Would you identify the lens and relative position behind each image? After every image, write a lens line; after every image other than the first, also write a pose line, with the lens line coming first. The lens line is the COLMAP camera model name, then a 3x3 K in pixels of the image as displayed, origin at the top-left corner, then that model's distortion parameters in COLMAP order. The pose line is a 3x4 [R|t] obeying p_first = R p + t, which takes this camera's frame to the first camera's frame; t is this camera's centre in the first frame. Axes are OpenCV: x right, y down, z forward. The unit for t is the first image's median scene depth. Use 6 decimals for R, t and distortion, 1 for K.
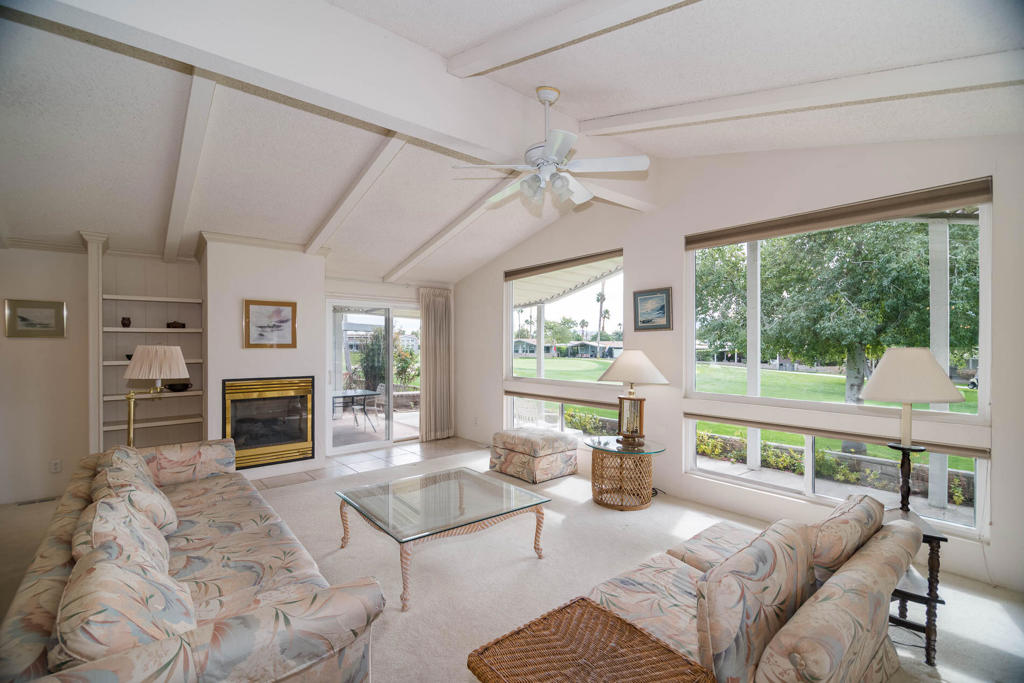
lens RADIAL K [[460.9, 0, 513.8], [0, 460.9, 345.4], [0, 0, 1]] dist [-0.000438, -0.002907]
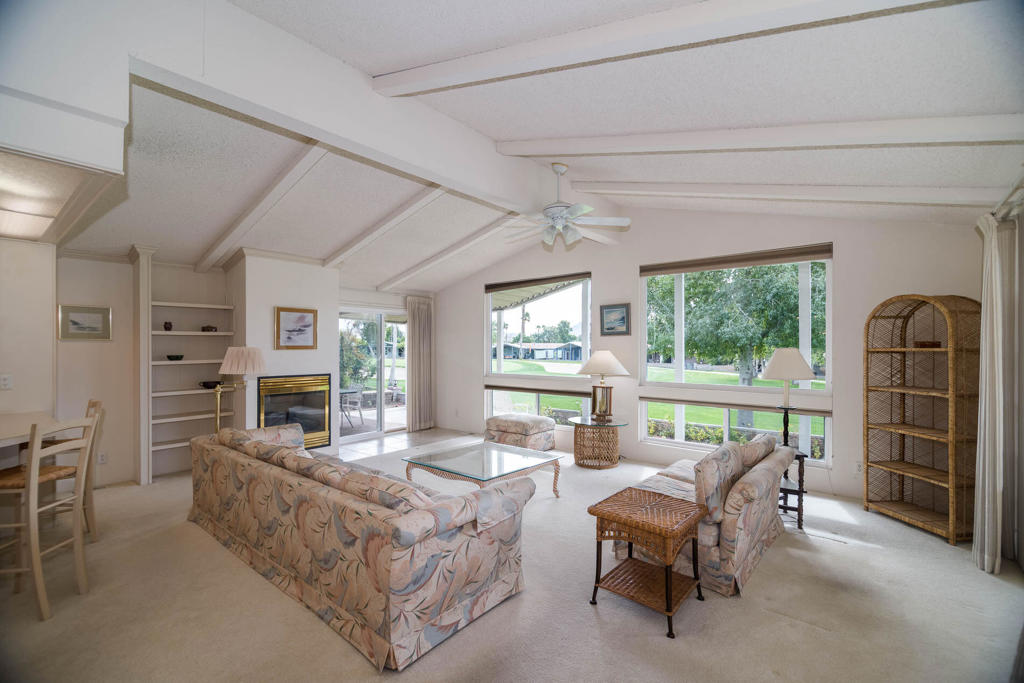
lens RADIAL K [[460.9, 0, 513.4], [0, 460.9, 344.4], [0, 0, 1]] dist [-0.000438, -0.002907]
pose [[0.983973, 0.000128, 0.178316, -0.211863], [0.000941, 0.999982, -0.005912, 0.000936], [-0.178313, 0.005985, 0.983956, -0.236872]]
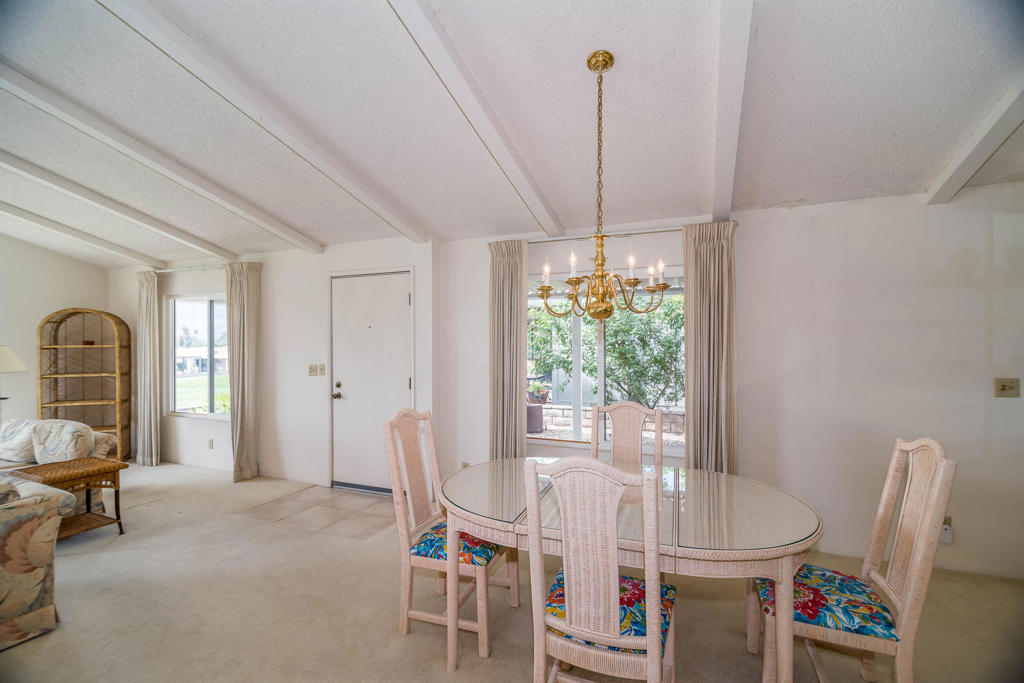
lens RADIAL K [[460.9, 0, 513.2], [0, 460.9, 346.5], [0, 0, 1]] dist [-0.000438, -0.002907]
pose [[-0.465935, 0.004725, 0.884806, -0.903447], [0.003688, 0.999987, -0.003397, 0.014516], [-0.884811, 0.001681, -0.465946, 0.000885]]
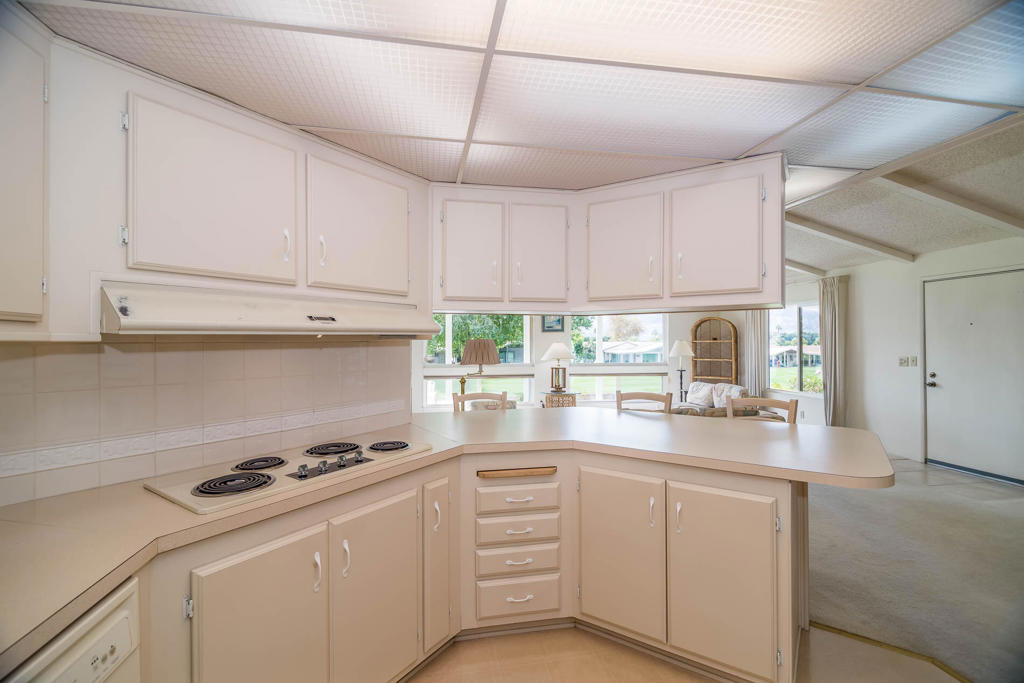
lens RADIAL K [[460.9, 0, 511.5], [0, 460.9, 340.1], [0, 0, 1]] dist [-0.000438, -0.002907]
pose [[0.484781, 0.003473, 0.874629, -1.346924], [0.002308, 0.999984, -0.005250, 0.009326], [-0.874632, 0.004564, 0.484765, 0.231444]]
